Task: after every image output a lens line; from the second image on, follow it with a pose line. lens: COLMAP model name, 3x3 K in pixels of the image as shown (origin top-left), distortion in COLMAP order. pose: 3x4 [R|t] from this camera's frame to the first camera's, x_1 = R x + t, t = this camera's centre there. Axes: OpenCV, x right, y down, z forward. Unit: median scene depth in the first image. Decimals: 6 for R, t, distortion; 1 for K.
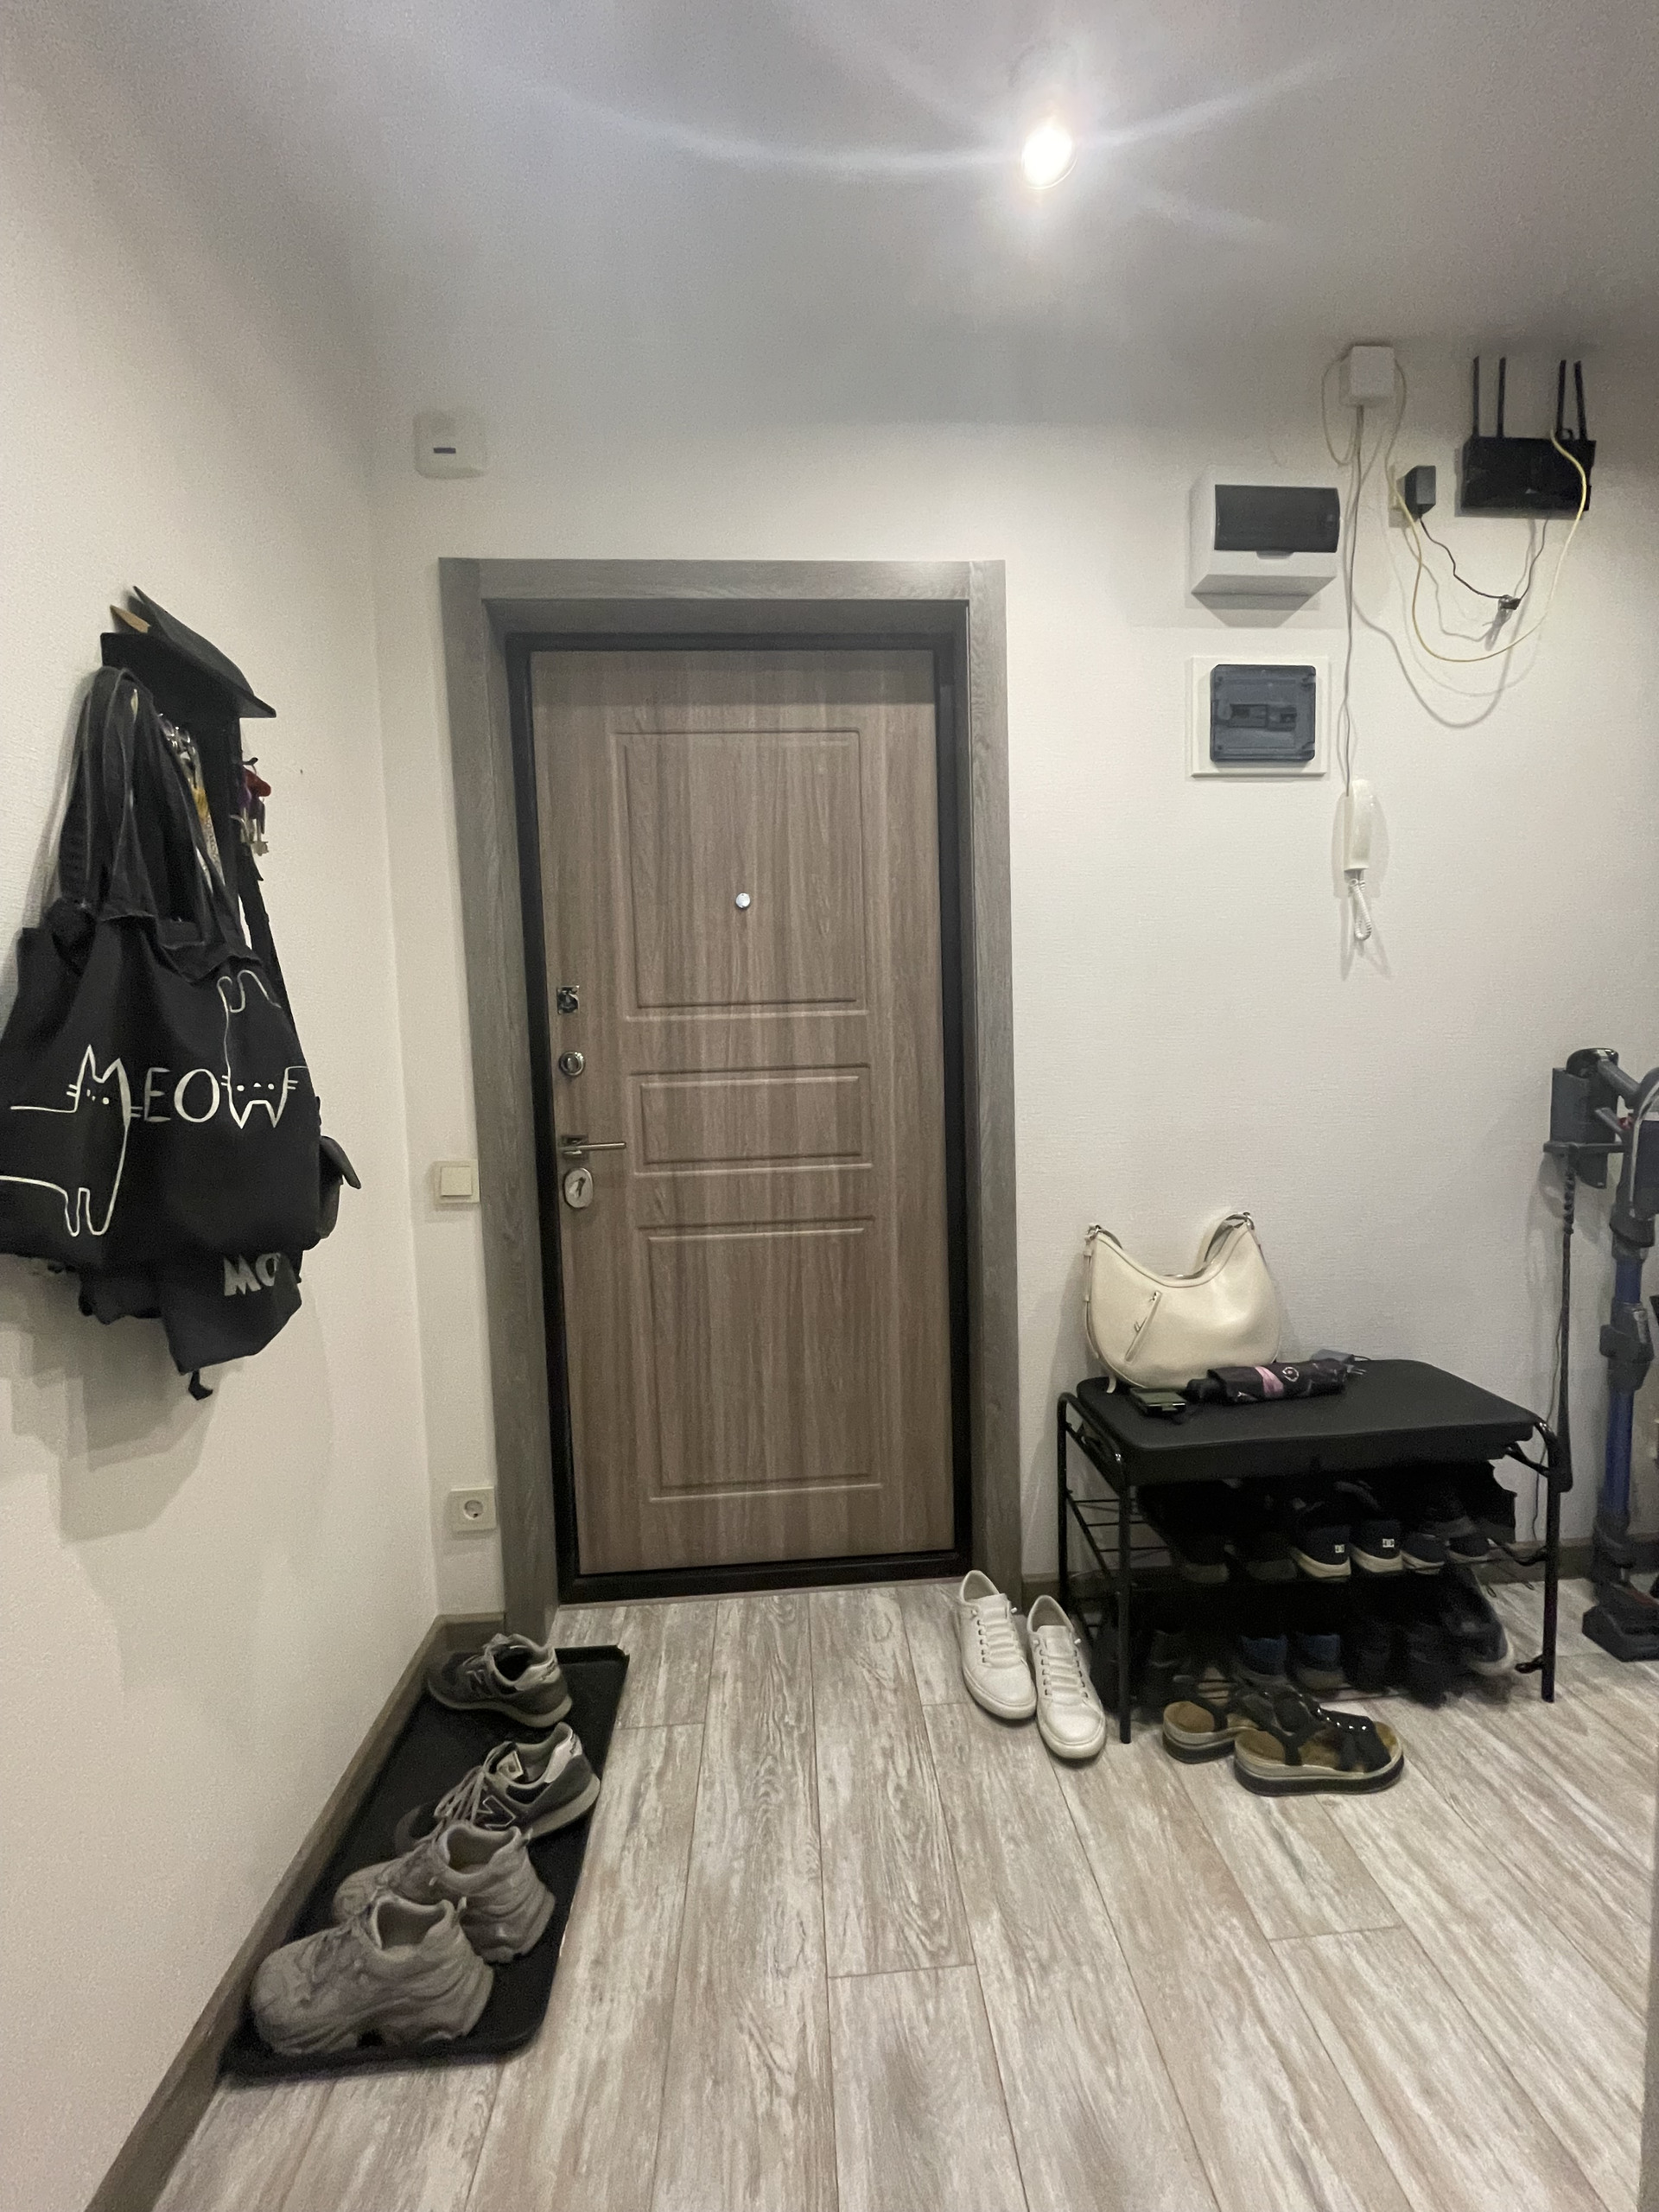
lens RADIAL K [[893.6, 0, 835.7], [0, 893.6, 1105.0], [0, 0, 1]] dist [-0.003097, -0.000230]
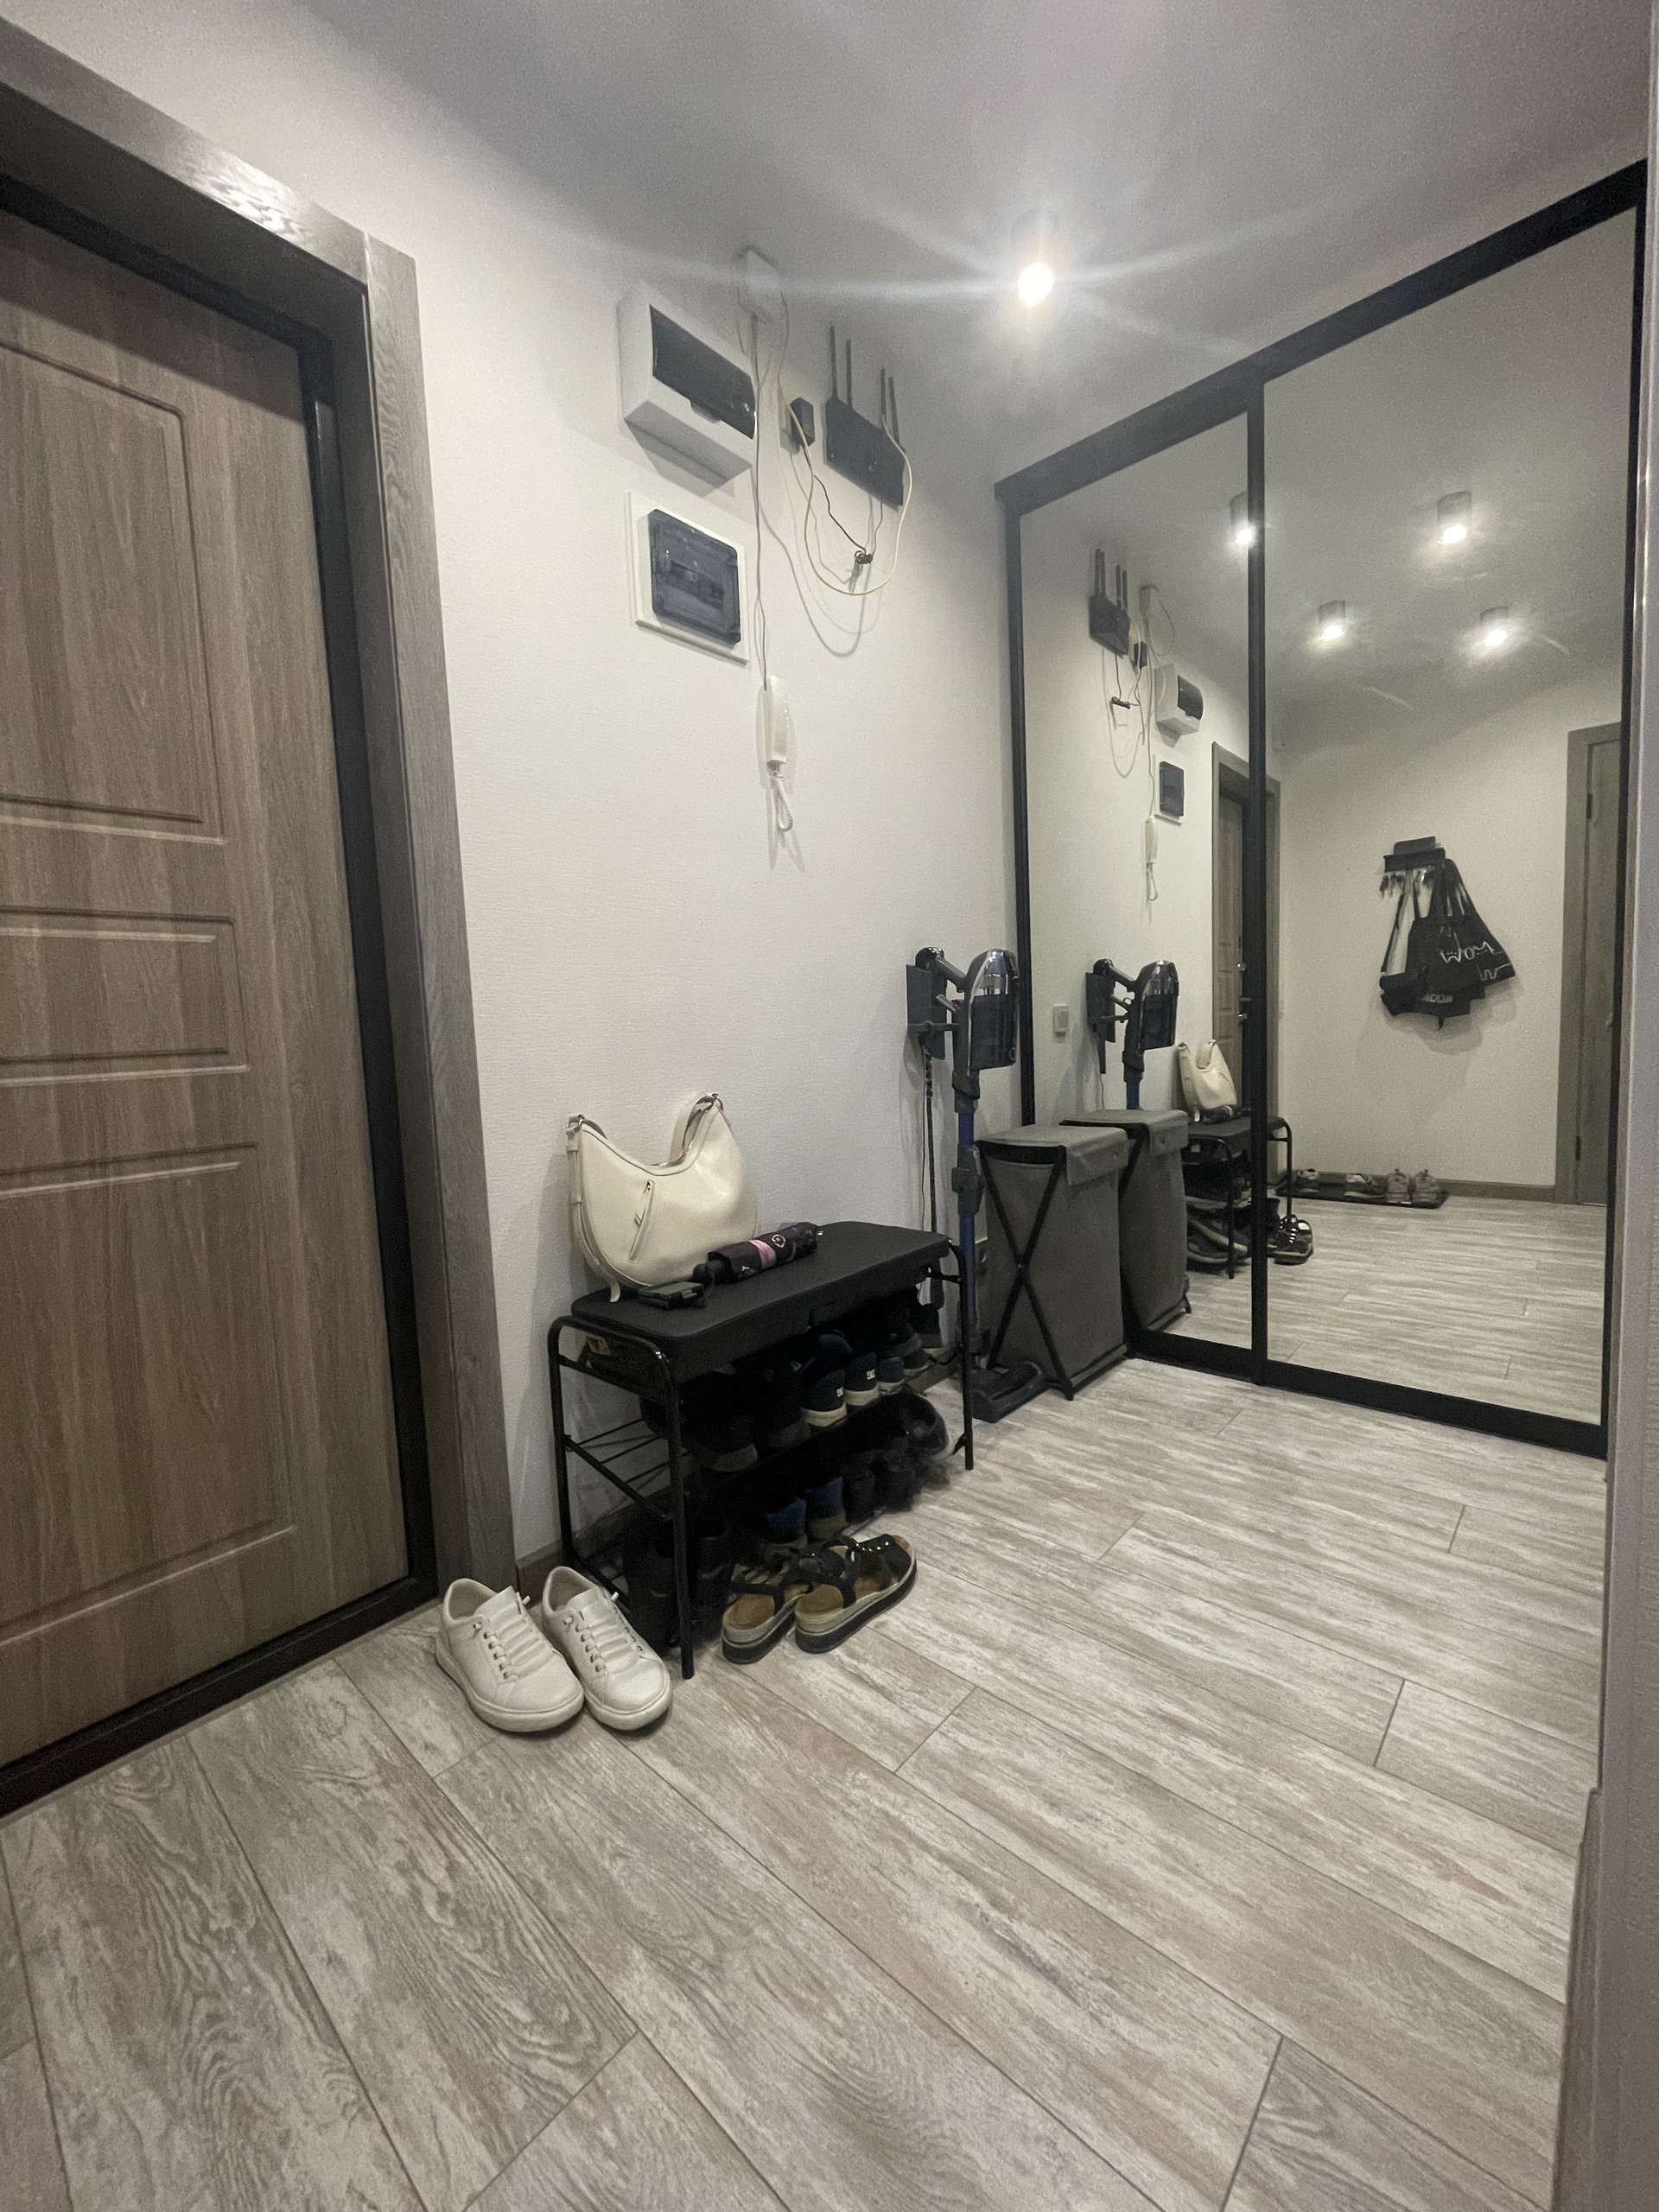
lens RADIAL K [[893.6, 0, 835.7], [0, 893.6, 1105.0], [0, 0, 1]] dist [-0.003097, -0.000230]
pose [[0.713805, -0.062255, 0.697572, -0.137827], [0.072753, 0.997244, 0.014553, 0.139686], [-0.696556, 0.040363, 0.716366, 0.229322]]
